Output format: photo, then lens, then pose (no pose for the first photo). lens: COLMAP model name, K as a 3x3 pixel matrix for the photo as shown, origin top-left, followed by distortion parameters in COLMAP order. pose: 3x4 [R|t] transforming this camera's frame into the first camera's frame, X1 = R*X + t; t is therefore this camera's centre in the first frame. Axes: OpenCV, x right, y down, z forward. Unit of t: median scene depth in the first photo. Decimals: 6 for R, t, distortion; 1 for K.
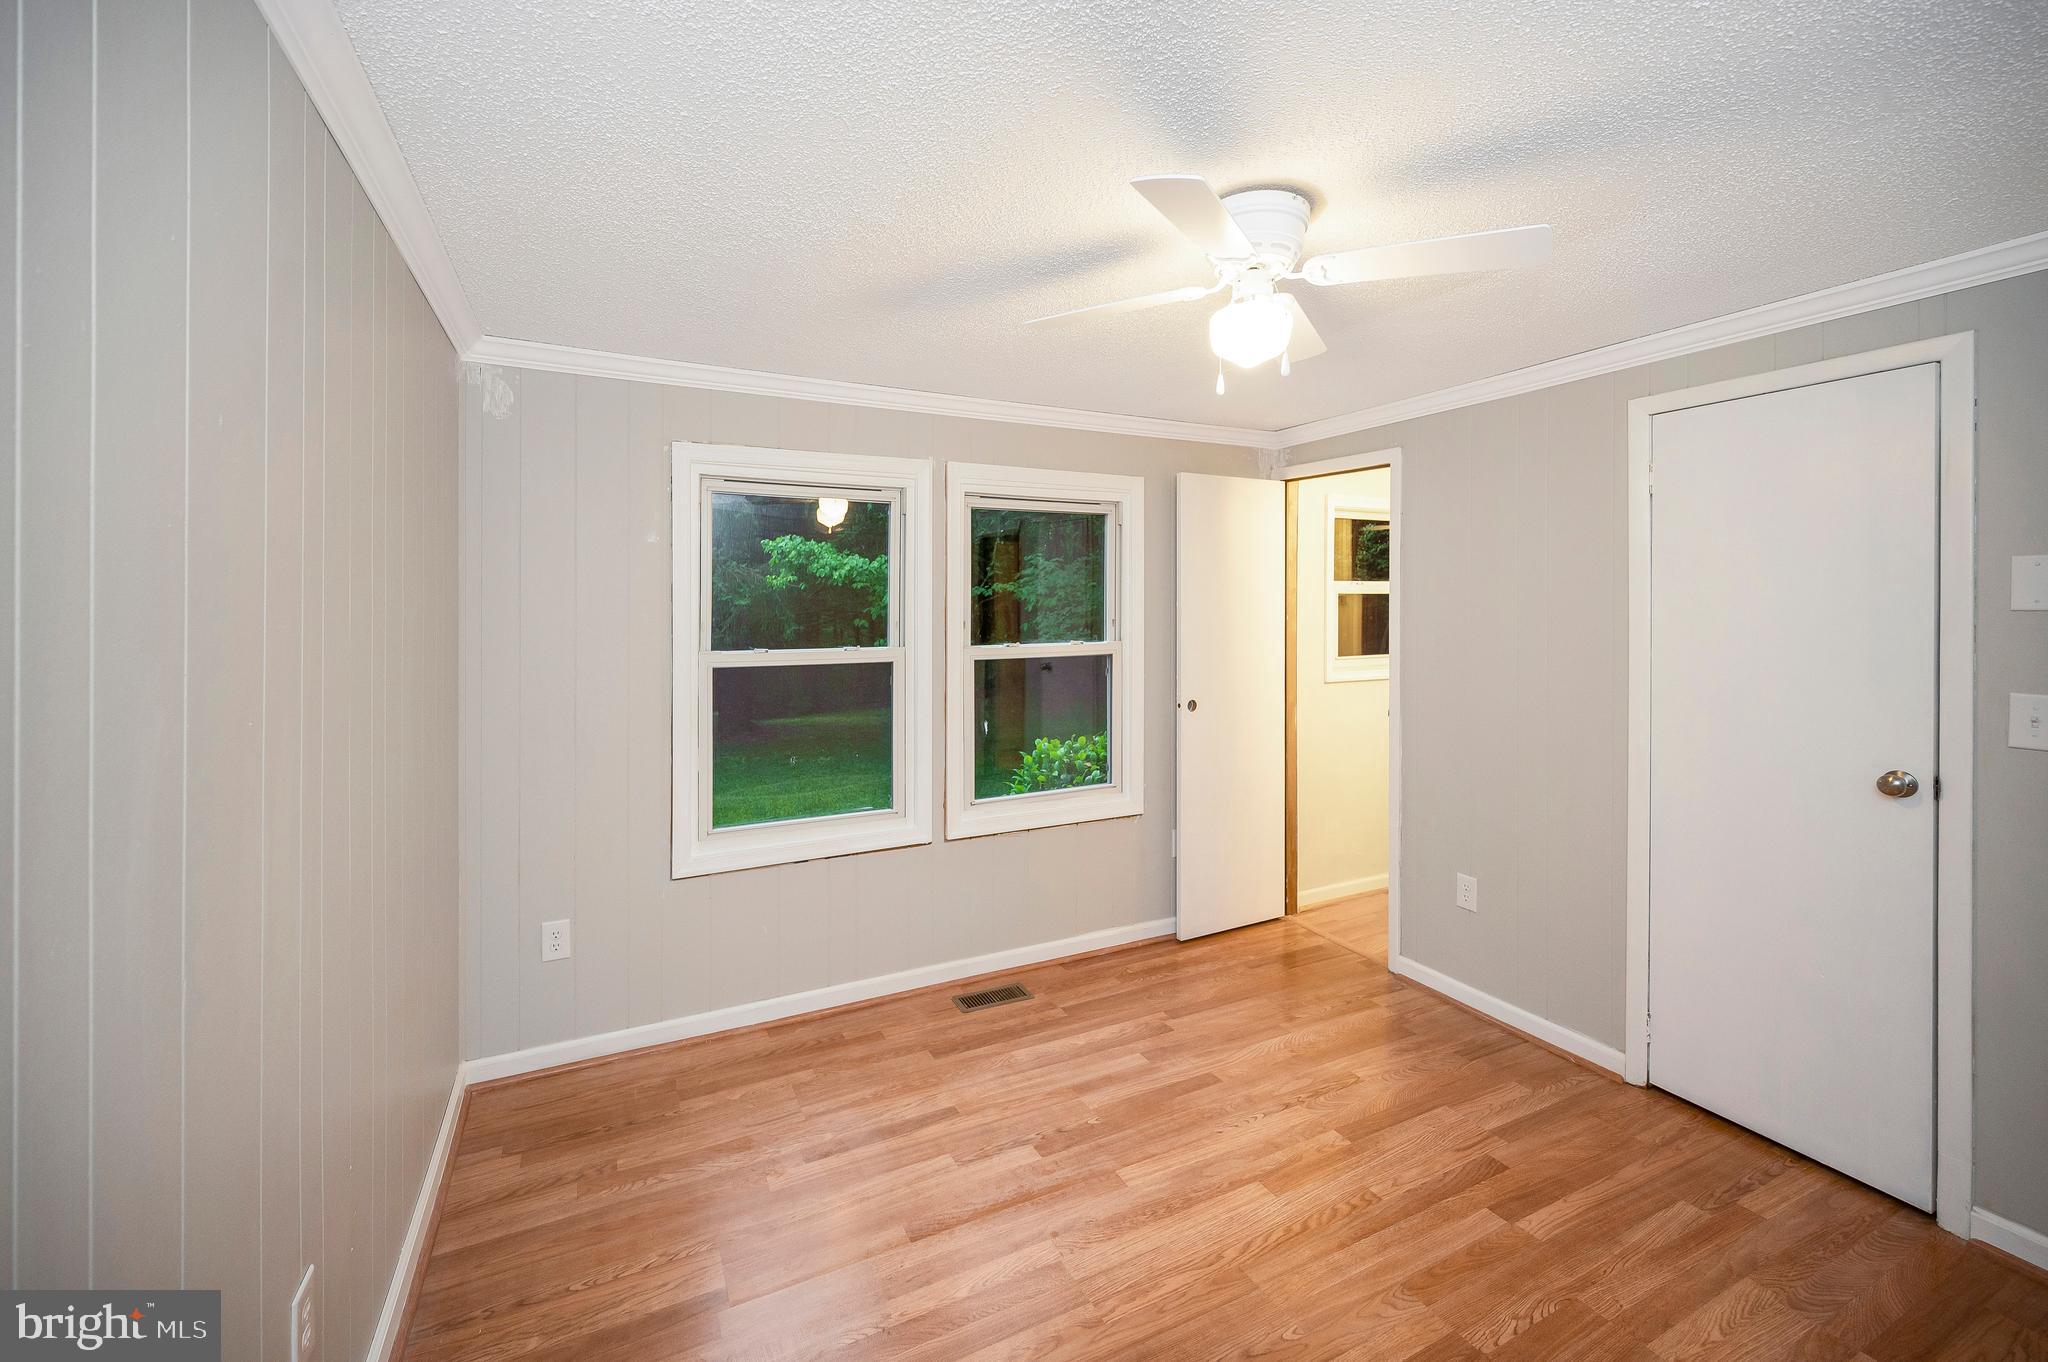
lens RADIAL K [[825.5, 0, 1044.2], [0, 825.5, 618.8], [0, 0, 1]] dist [-0.002524, 0.000249]
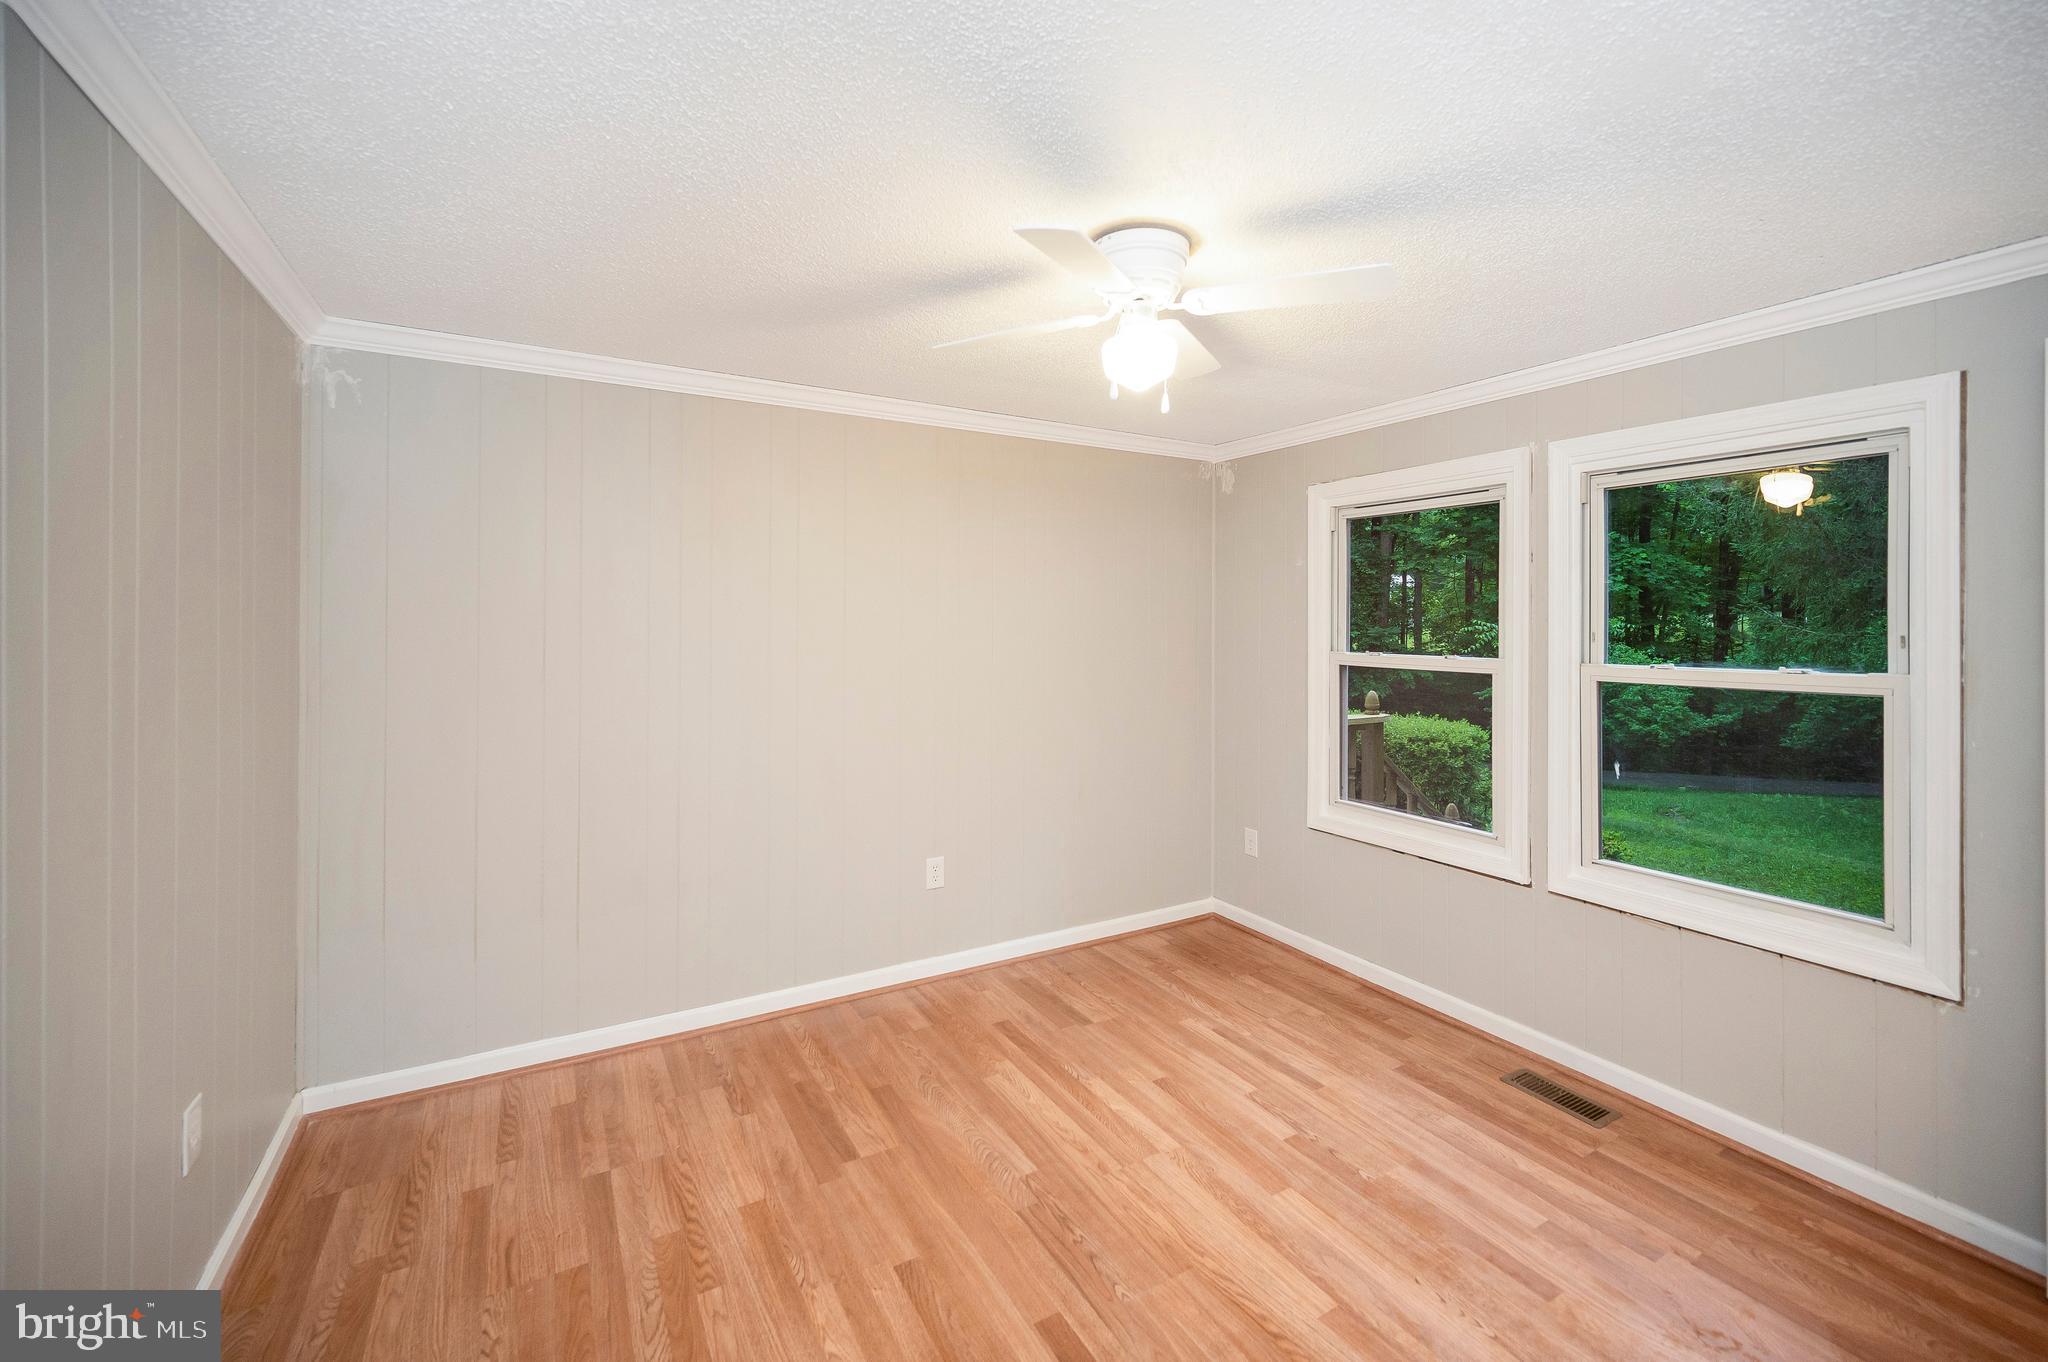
lens RADIAL K [[825.5, 0, 1017.0], [0, 825.5, 615.5], [0, 0, 1]] dist [-0.002524, 0.000249]
pose [[0.063374, 0.001583, -0.997989, 0.835361], [-0.016930, 0.999857, 0.000510, -0.005859], [0.997846, 0.016864, 0.063391, 0.479959]]
